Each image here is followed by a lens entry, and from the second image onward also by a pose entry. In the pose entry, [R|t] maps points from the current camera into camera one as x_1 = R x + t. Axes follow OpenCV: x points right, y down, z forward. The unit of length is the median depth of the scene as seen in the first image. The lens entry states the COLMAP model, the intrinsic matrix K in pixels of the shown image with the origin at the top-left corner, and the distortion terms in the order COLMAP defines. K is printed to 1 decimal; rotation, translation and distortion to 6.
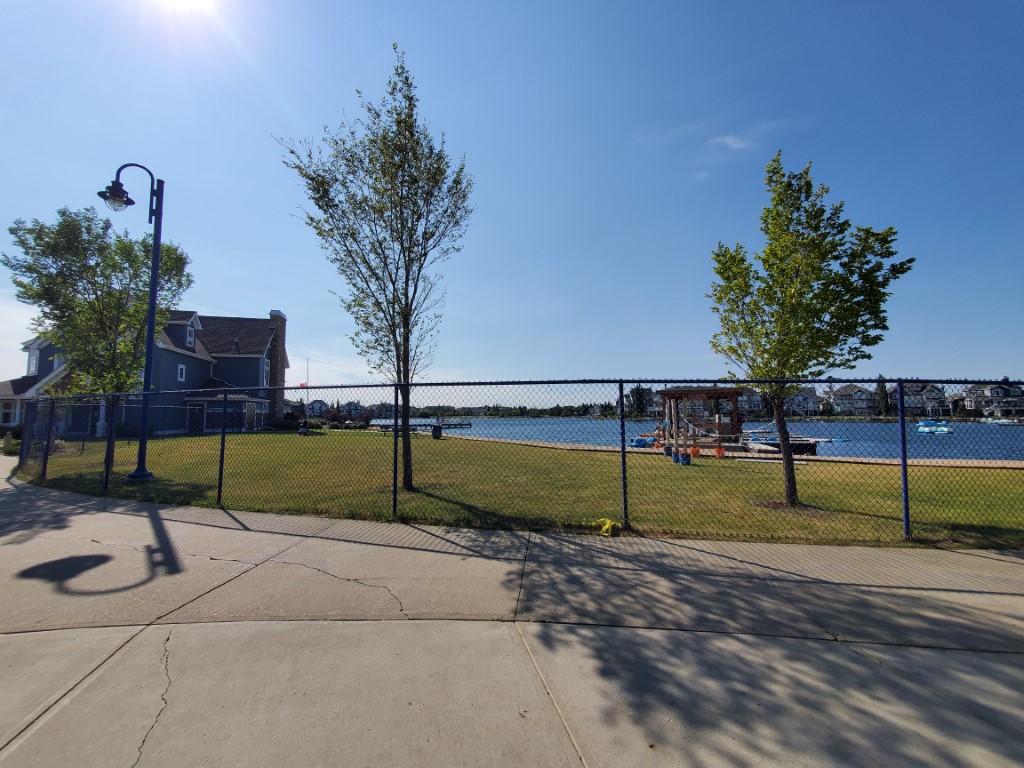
lens RADIAL K [[410.9, 0, 512.0], [0, 410.9, 384.0], [0, 0, 1]] dist [0.000143, -0.000048]
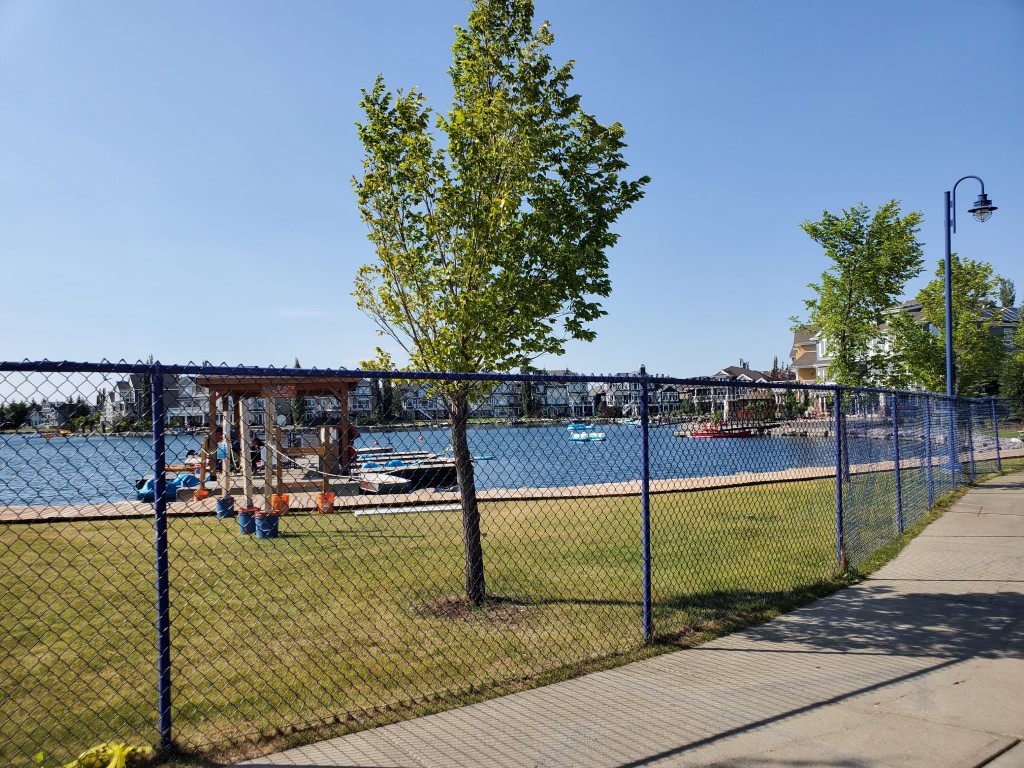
lens RADIAL K [[789.4, 0, 512.0], [0, 789.4, 384.0], [0, 0, 1]] dist [0.003838, -0.000256]
pose [[0.739048, 0.010501, 0.673571, 0.014000], [-0.032464, 0.999272, 0.020041, -0.015017], [-0.672870, -0.036678, 0.738851, 0.209468]]
